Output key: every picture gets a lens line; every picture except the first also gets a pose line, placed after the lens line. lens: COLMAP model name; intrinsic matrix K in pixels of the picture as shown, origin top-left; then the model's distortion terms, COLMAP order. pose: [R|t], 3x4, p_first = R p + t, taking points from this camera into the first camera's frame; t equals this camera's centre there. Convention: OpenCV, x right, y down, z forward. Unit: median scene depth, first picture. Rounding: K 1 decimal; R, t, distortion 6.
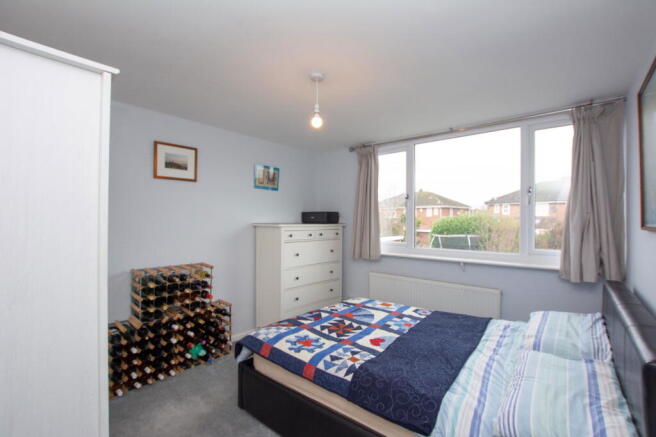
lens RADIAL K [[290.6, 0, 329.0], [0, 290.6, 221.5], [0, 0, 1]] dist [-0.027120, -0.000026]
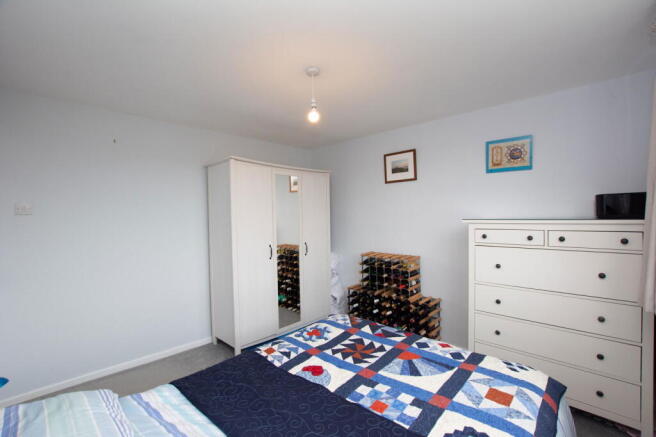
lens RADIAL K [[290.6, 0, 329.0], [0, 290.6, 221.5], [0, 0, 1]] dist [-0.027120, -0.000026]
pose [[-0.052893, 0.006063, -0.998582, 0.638500], [0.005939, 0.999966, 0.005757, 0.008423], [0.998583, -0.005626, -0.052927, 0.740252]]
